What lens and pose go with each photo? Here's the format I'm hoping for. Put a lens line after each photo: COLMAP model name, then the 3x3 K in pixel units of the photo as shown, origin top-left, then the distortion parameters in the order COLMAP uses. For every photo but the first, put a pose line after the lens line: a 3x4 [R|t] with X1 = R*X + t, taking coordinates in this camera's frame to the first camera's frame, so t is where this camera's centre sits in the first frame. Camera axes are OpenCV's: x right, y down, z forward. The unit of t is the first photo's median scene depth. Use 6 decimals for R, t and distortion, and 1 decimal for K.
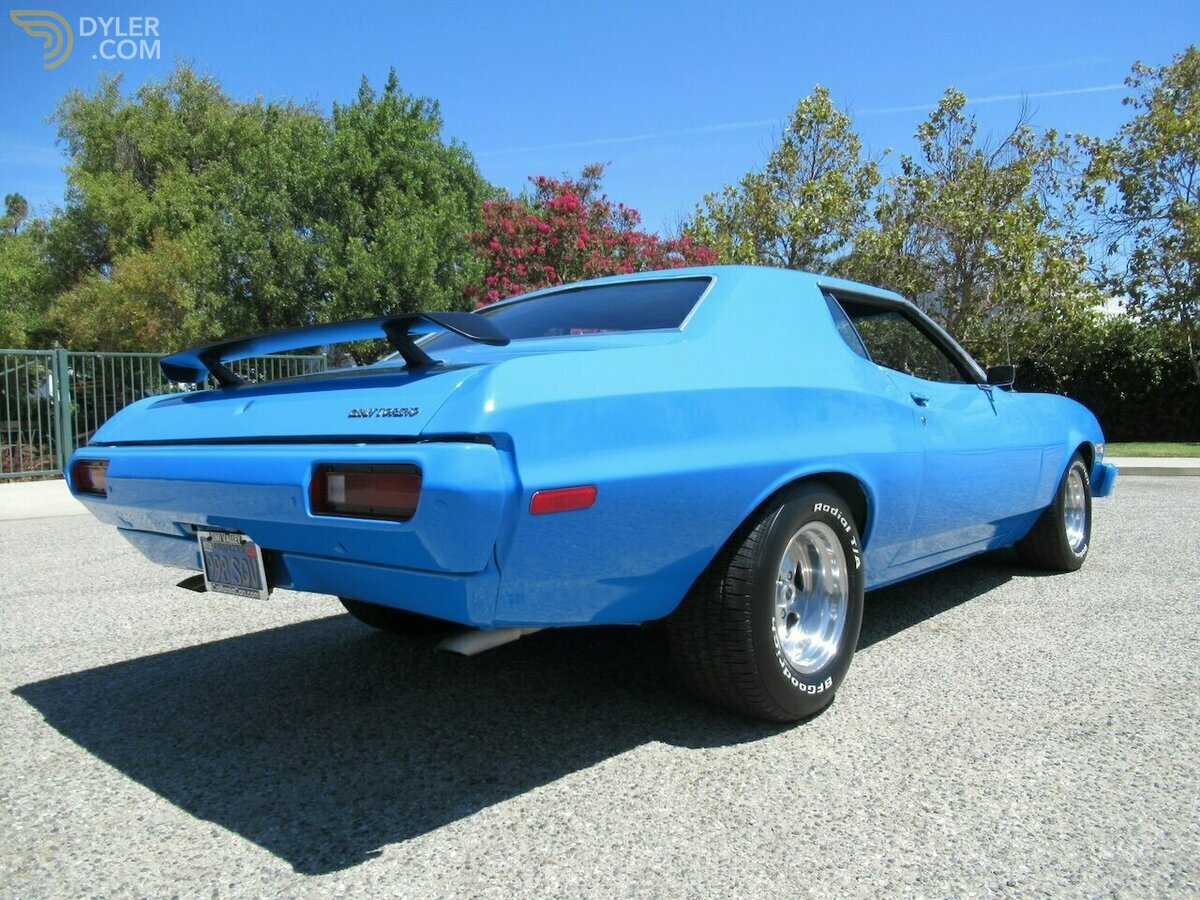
lens RADIAL K [[911.1, 0, 589.4], [0, 911.1, 446.3], [0, 0, 1]] dist [0.053747, -0.001305]
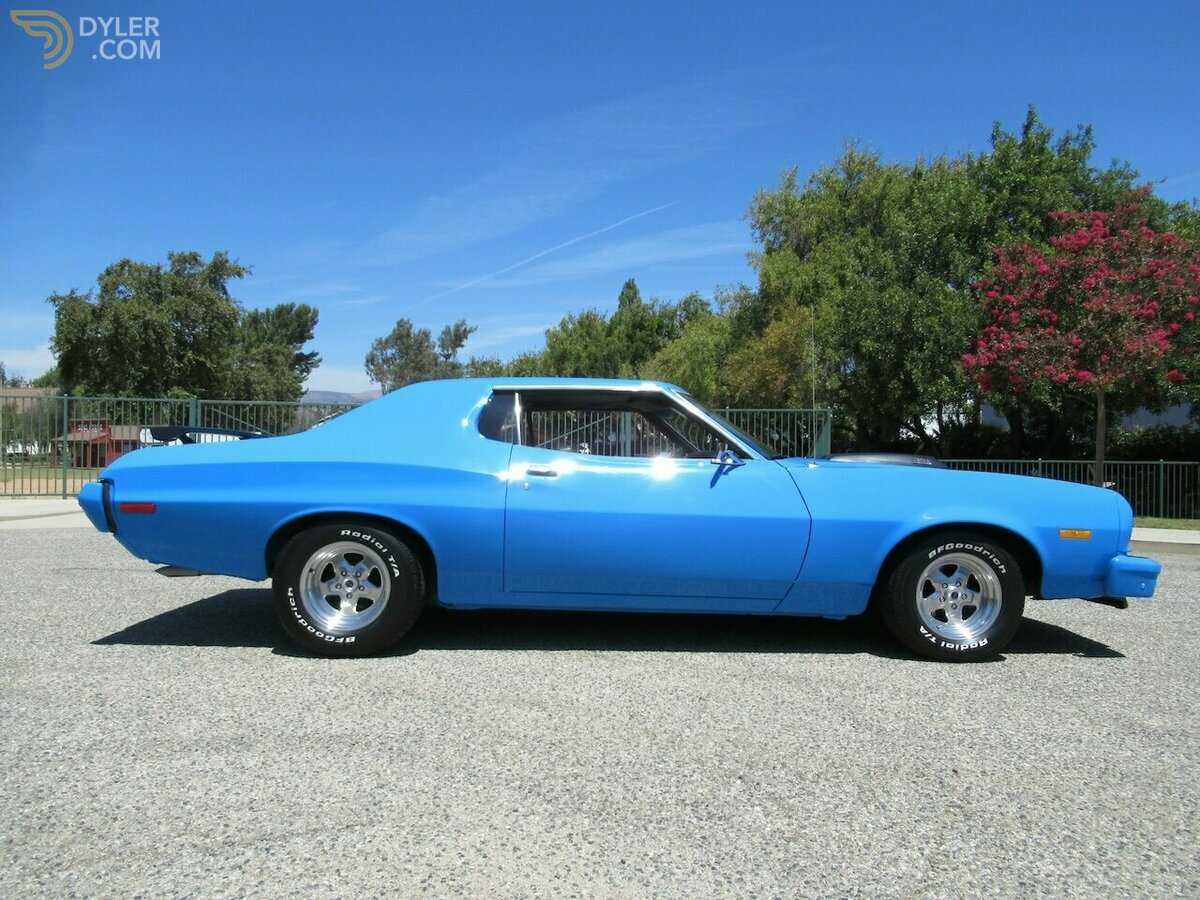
lens RADIAL K [[911.1, 0, 589.4], [0, 911.1, 446.3], [0, 0, 1]] dist [0.053747, -0.001305]
pose [[0.707948, 0.031300, -0.705571, 0.173444], [-0.062859, 0.997845, -0.018805, -0.008828], [0.703462, 0.057664, 0.708390, 0.010612]]
